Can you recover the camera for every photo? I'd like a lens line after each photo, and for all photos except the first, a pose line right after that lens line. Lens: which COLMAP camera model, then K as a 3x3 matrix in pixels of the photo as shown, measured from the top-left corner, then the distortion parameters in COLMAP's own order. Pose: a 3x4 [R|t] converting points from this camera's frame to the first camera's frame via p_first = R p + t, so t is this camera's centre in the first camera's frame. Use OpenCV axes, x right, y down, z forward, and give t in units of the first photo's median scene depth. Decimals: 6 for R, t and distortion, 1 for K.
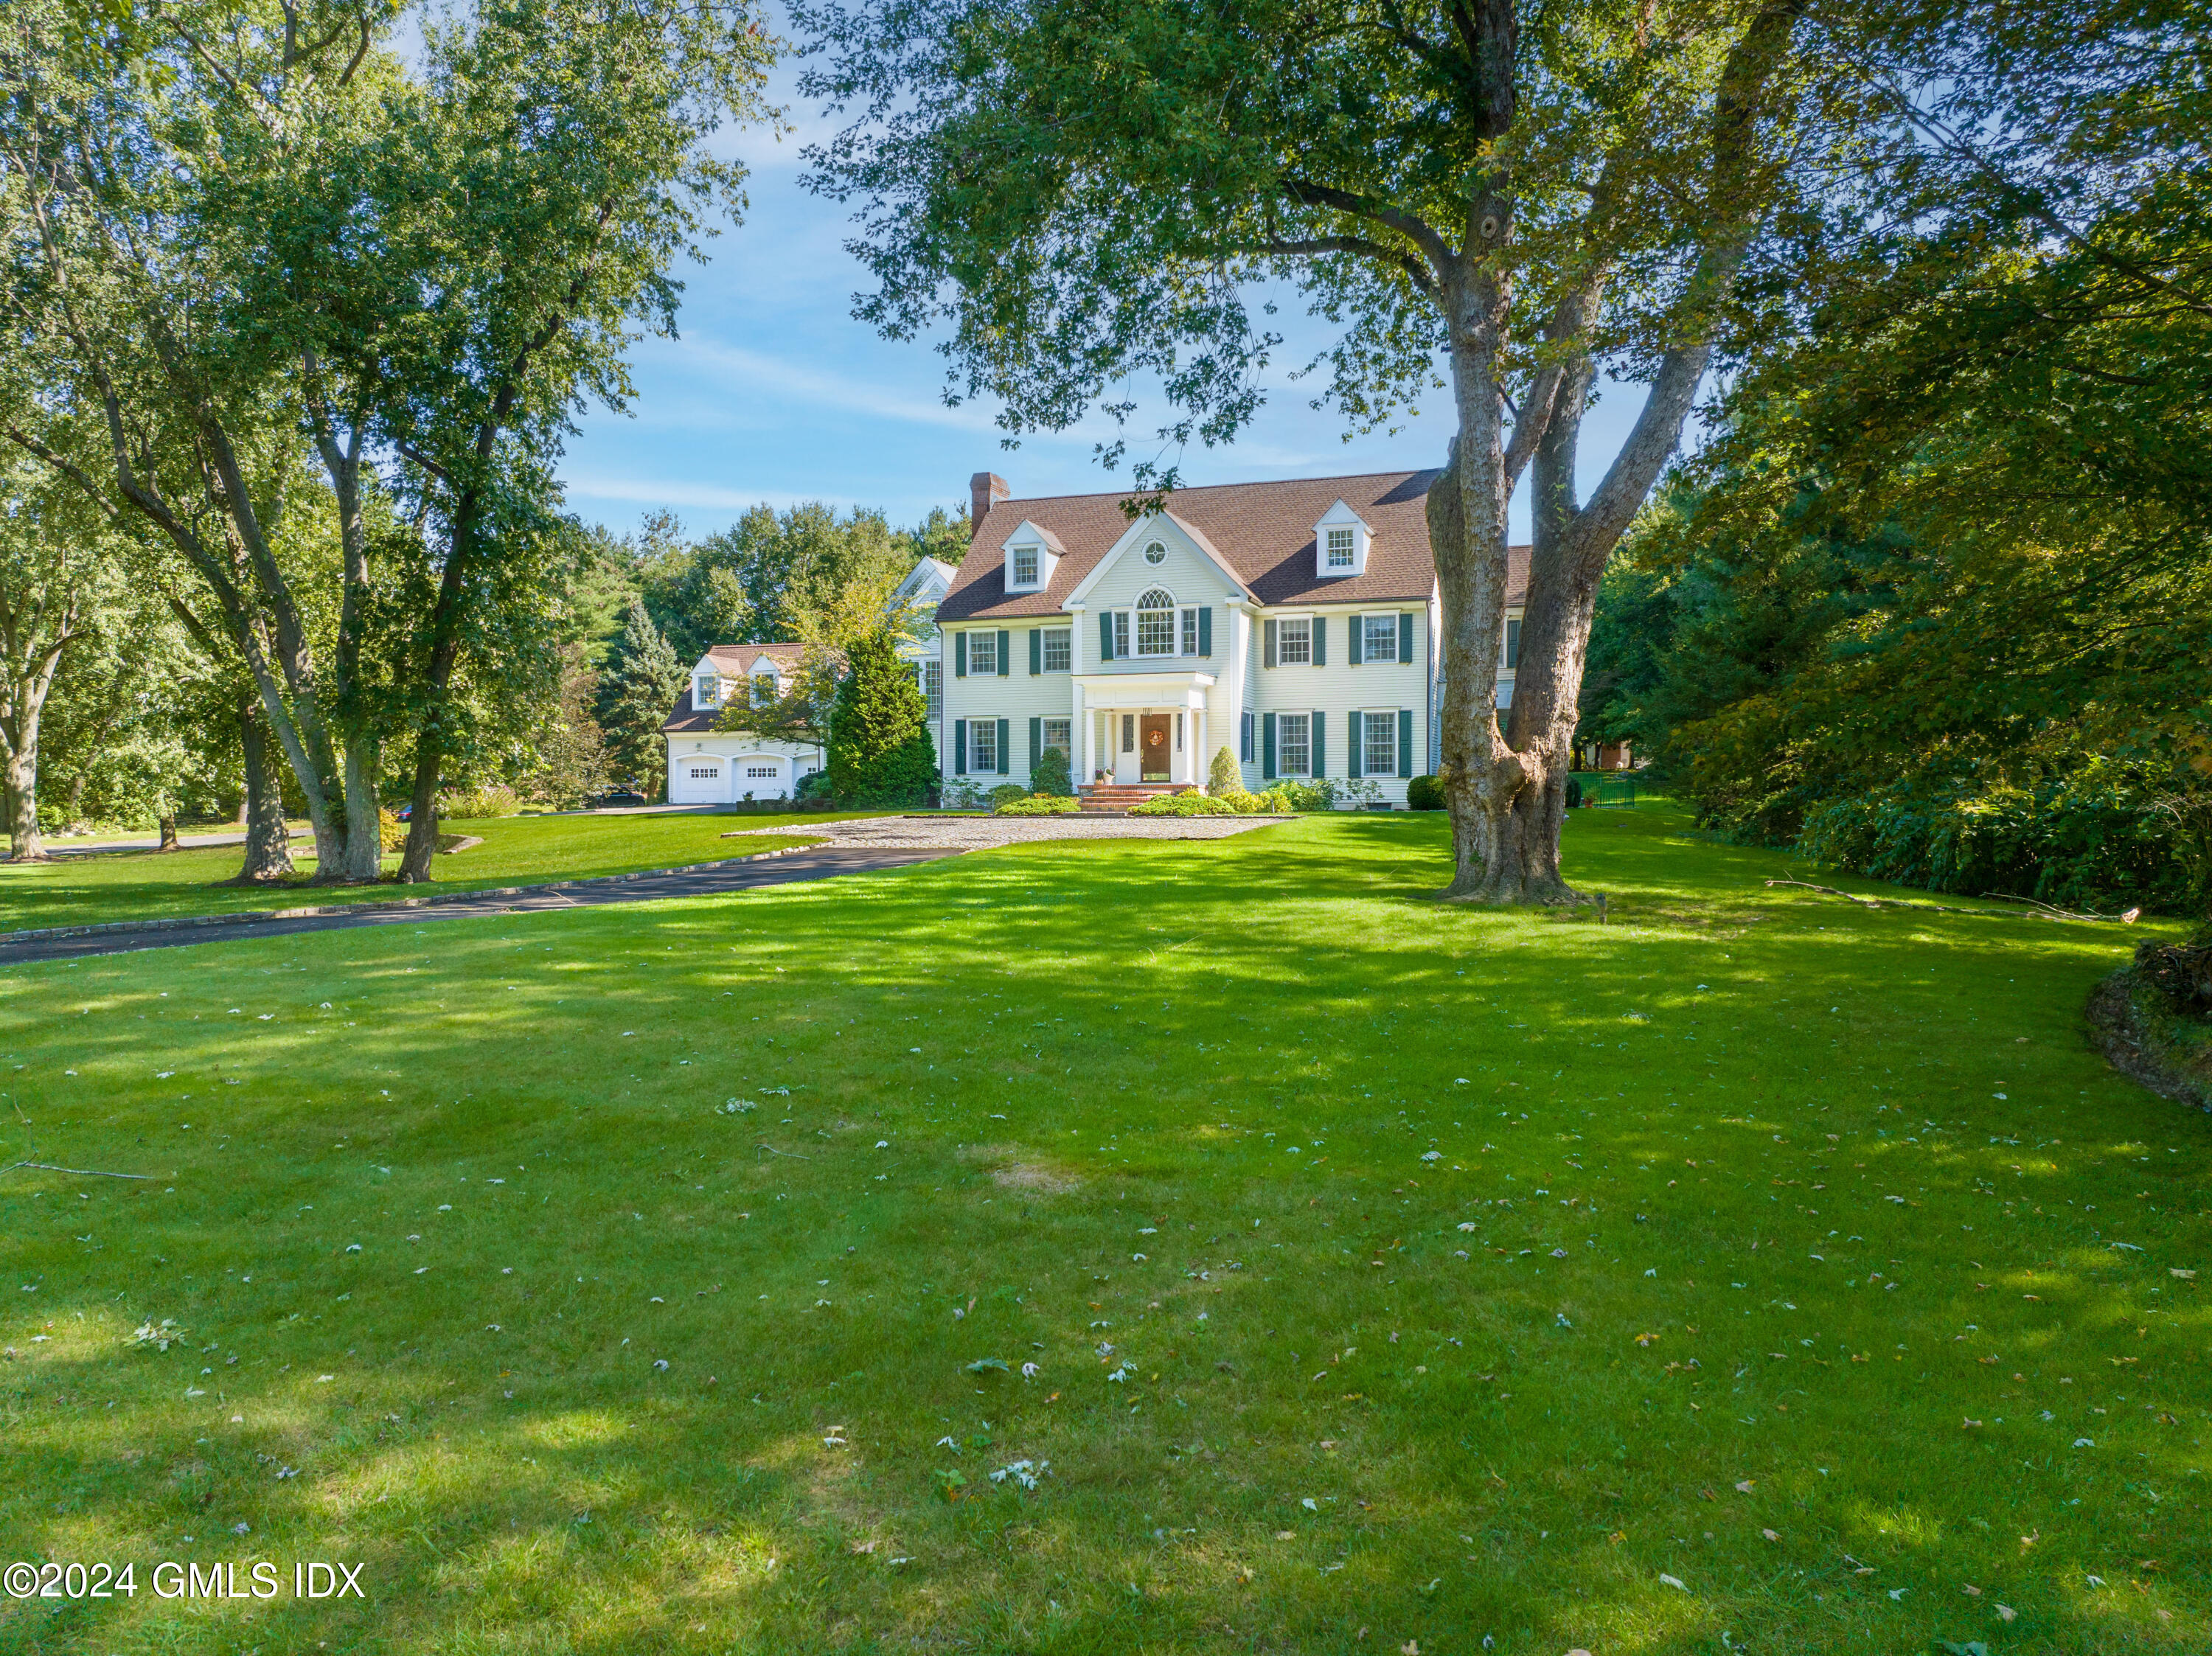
lens RADIAL K [[1561.2, 0, 1106.0], [0, 1561.2, 828.0], [0, 0, 1]] dist [-0.042211, 0.004819]
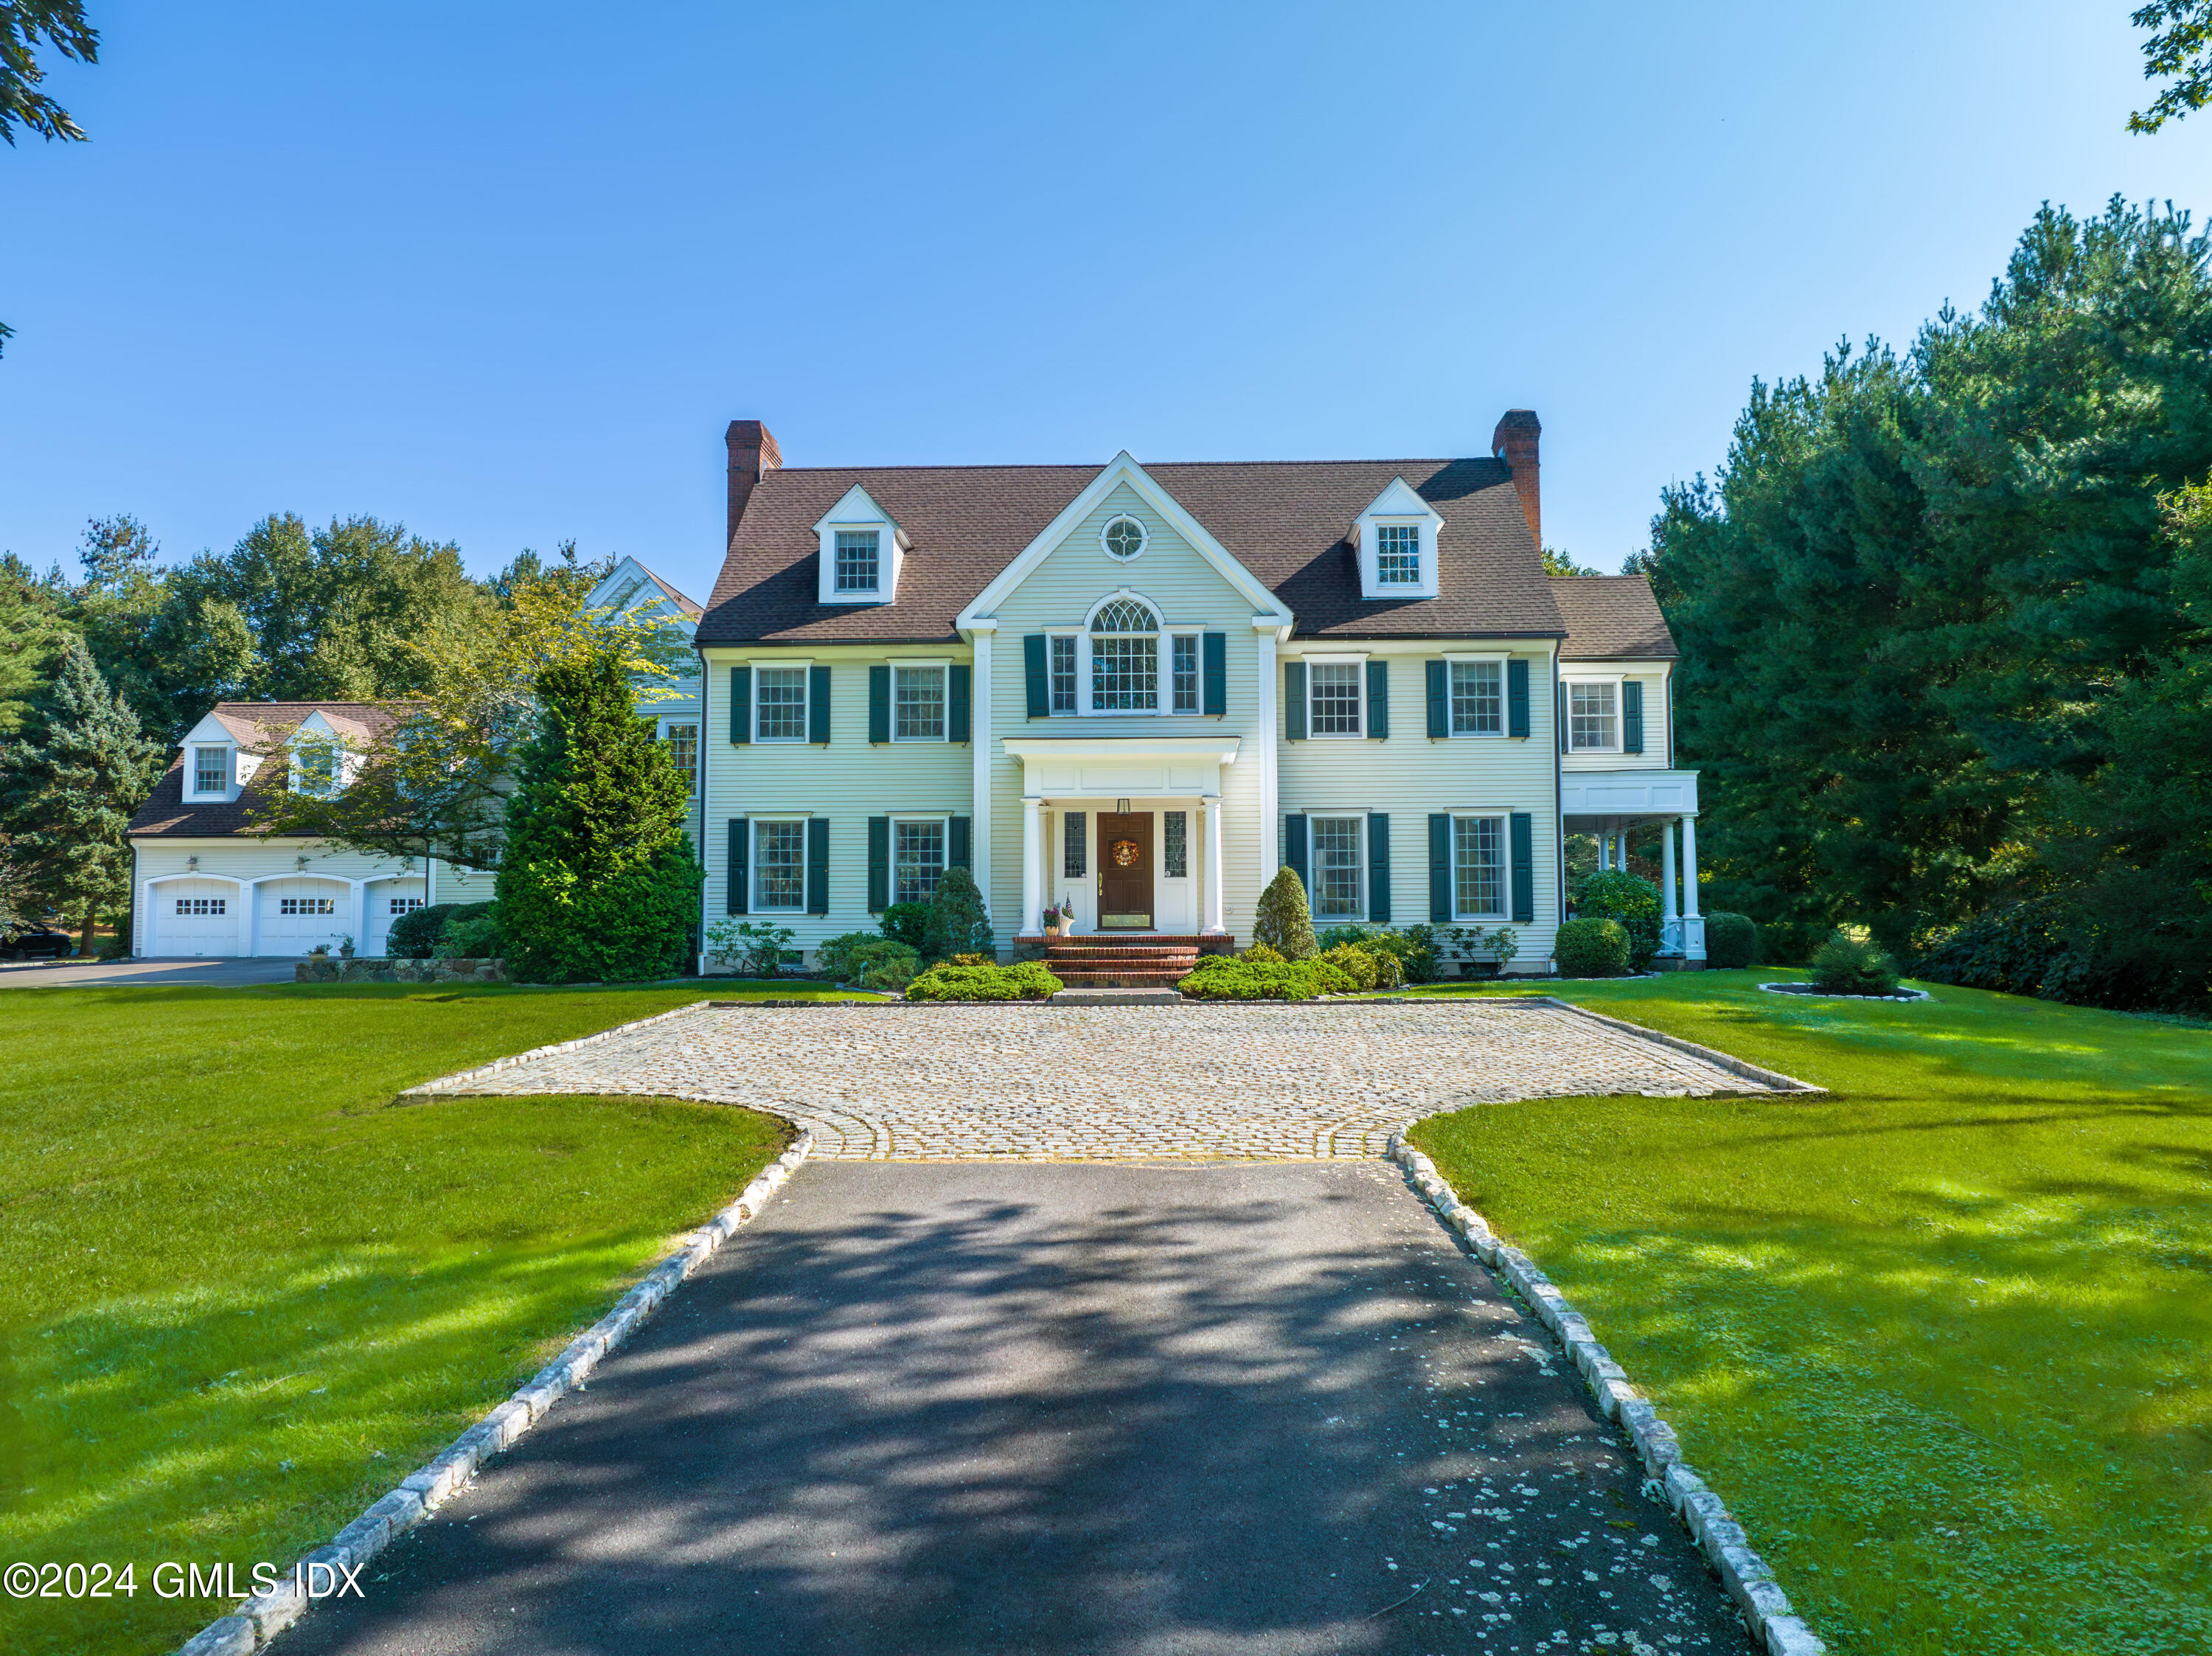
lens RADIAL K [[1561.2, 0, 1106.0], [0, 1561.2, 828.0], [0, 0, 1]] dist [-0.042211, 0.004819]
pose [[0.950637, 0.017318, 0.309823, -0.144708], [0.008175, 0.996697, -0.080796, -0.019175], [-0.310199, 0.079341, 0.947355, 0.425939]]
